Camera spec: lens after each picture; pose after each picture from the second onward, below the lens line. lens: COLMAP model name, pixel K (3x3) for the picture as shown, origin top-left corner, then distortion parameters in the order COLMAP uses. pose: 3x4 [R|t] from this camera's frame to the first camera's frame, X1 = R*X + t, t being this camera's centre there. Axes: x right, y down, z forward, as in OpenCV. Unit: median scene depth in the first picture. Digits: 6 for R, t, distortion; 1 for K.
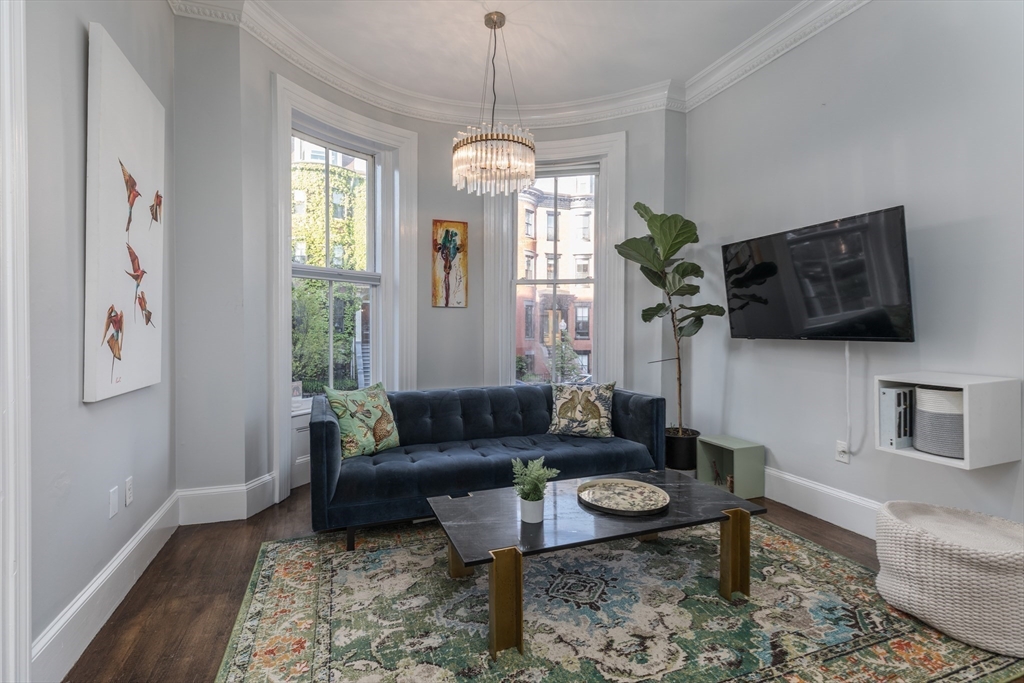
lens RADIAL K [[470.4, 0, 490.5], [0, 470.4, 333.3], [0, 0, 1]] dist [0.003068, 0.000346]
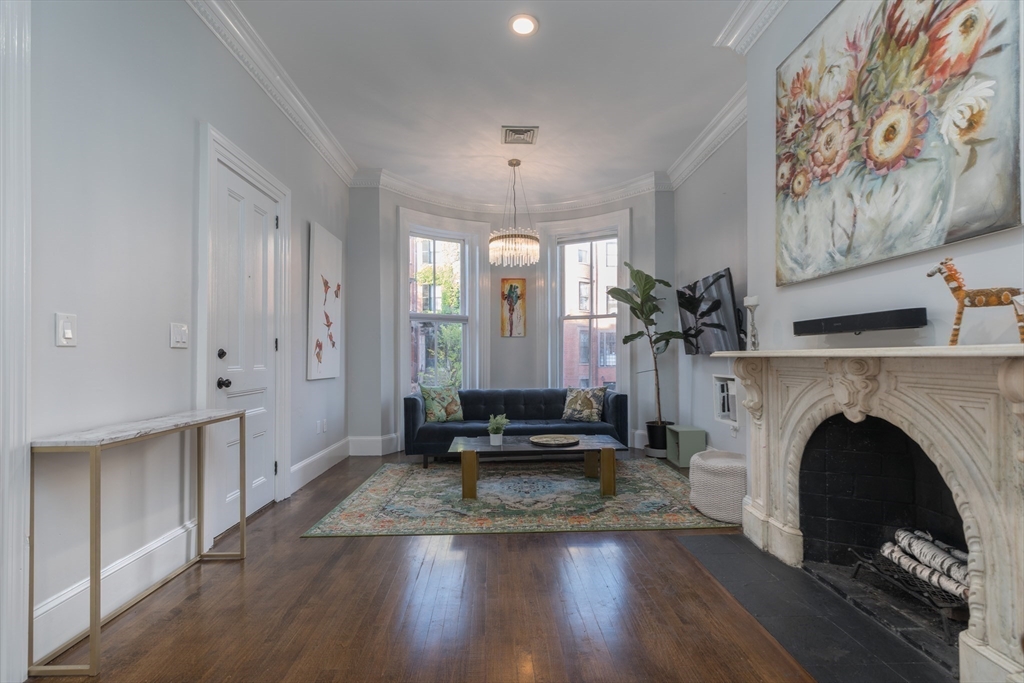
lens RADIAL K [[464.3, 0, 511.3], [0, 464.3, 352.3], [0, 0, 1]] dist [0.001416, 0.000426]
pose [[0.953215, -0.009877, -0.302132, 0.467798], [0.002564, 0.999694, -0.024591, 0.038633], [0.302282, 0.022666, 0.952949, -0.523163]]
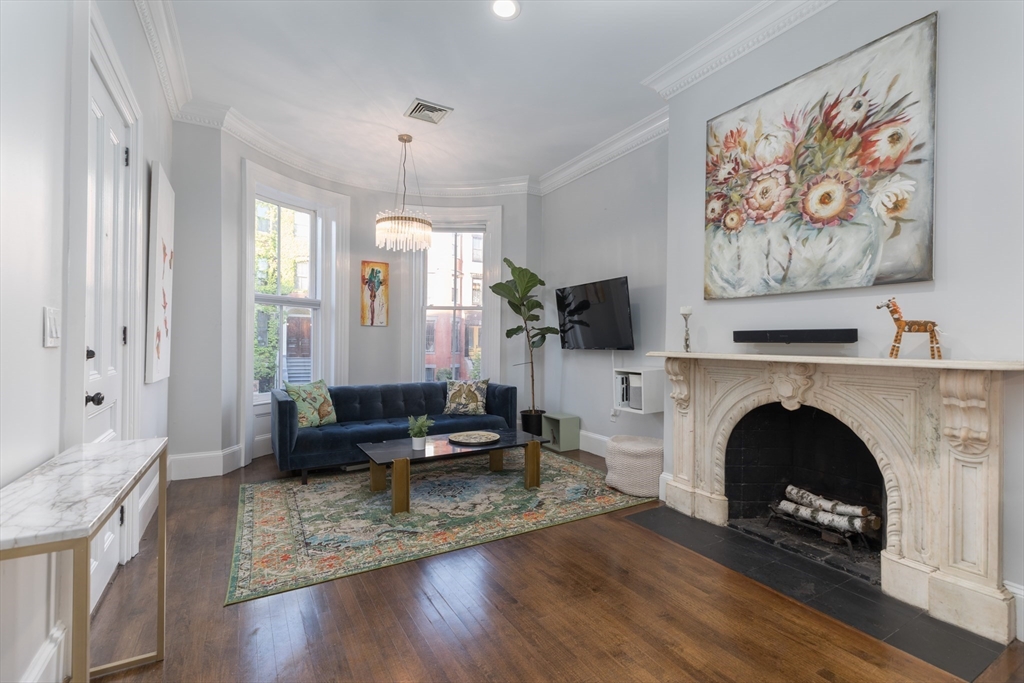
lens RADIAL K [[462.4, 0, 512.0], [0, 462.4, 341.5], [0, 0, 1]] dist [0.002949, 0.000226]
pose [[0.981256, 0.005799, 0.192620, 0.060565], [-0.003168, 0.999897, -0.013965, 0.008492], [-0.192681, 0.013093, 0.981174, -0.502187]]
